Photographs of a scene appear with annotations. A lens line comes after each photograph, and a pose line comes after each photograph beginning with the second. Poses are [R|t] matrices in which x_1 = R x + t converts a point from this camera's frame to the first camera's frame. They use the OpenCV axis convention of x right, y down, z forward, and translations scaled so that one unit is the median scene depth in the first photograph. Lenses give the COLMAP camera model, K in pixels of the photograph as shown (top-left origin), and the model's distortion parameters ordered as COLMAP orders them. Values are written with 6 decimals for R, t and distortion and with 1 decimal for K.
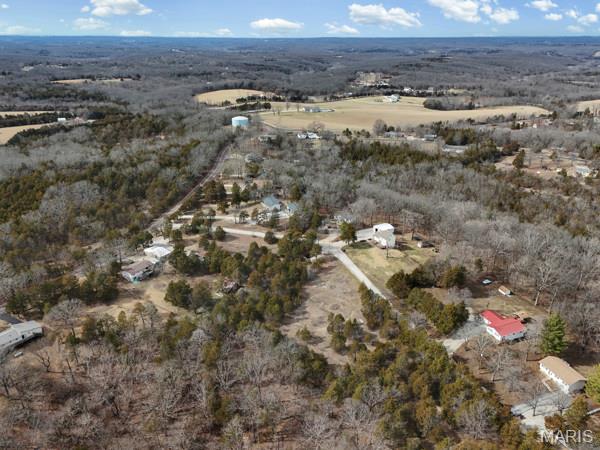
lens RADIAL K [[444.7, 0, 304.0], [0, 444.7, 222.6], [0, 0, 1]] dist [0.062011, -0.065234]
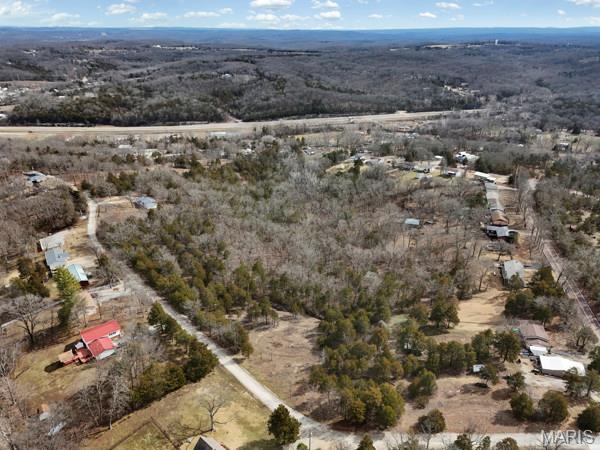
lens RADIAL K [[437.3, 0, 301.1], [0, 437.3, 229.2], [0, 0, 1]] dist [0.064766, -0.057259]
pose [[-0.954585, 0.119125, -0.273088, 0.115006], [-0.118244, 0.689838, 0.714242, -0.291306], [0.273471, 0.714095, -0.644423, 0.689873]]
